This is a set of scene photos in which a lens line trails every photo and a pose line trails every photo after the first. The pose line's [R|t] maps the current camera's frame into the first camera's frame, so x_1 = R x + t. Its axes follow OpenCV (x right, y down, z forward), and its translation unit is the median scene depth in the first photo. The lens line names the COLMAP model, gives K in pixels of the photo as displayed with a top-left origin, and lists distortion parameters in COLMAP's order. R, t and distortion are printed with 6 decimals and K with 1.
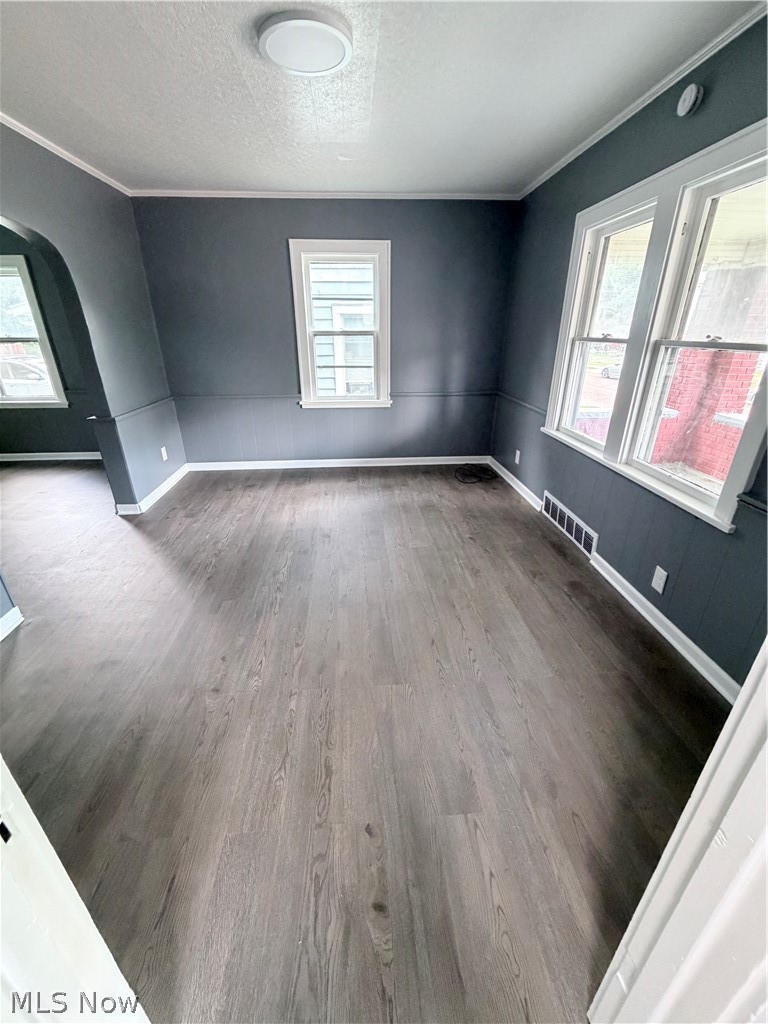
lens RADIAL K [[410.2, 0, 382.4], [0, 410.2, 510.5], [0, 0, 1]] dist [0.000340, 0.000425]
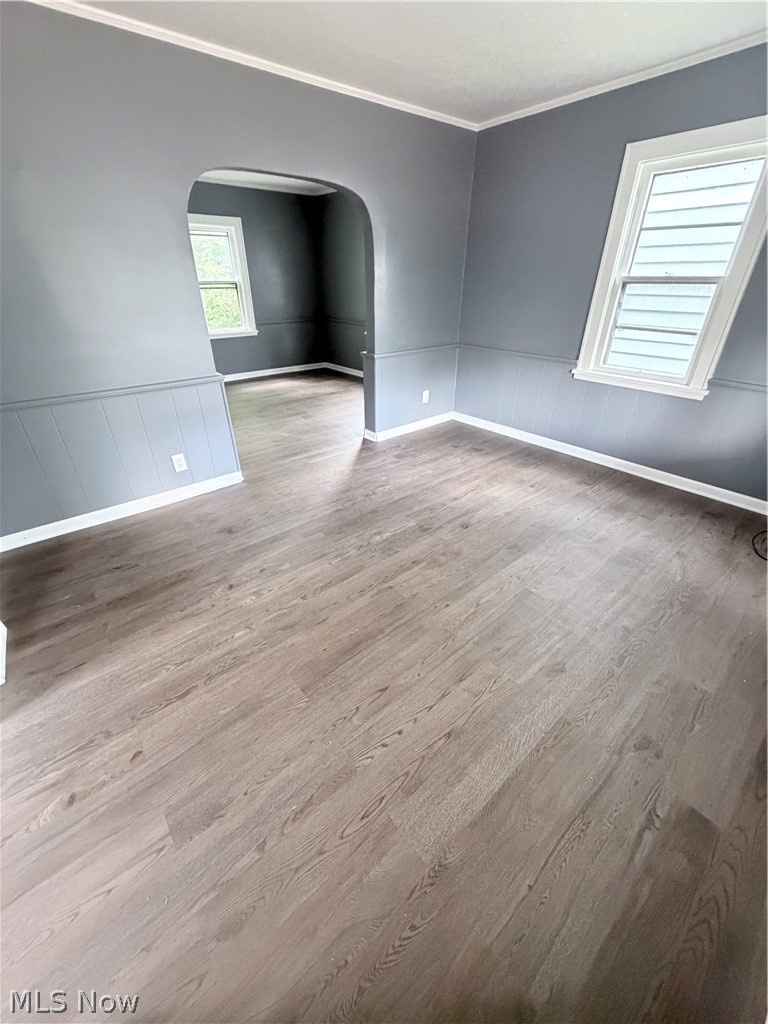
lens RADIAL K [[410.2, 0, 384.0], [0, 410.2, 510.8], [0, 0, 1]] dist [0.000340, 0.000425]
pose [[0.581896, 0.405266, -0.705094, 0.319521], [-0.331211, 0.909929, 0.249658, -0.111569], [0.742763, 0.088260, 0.663712, 0.265054]]
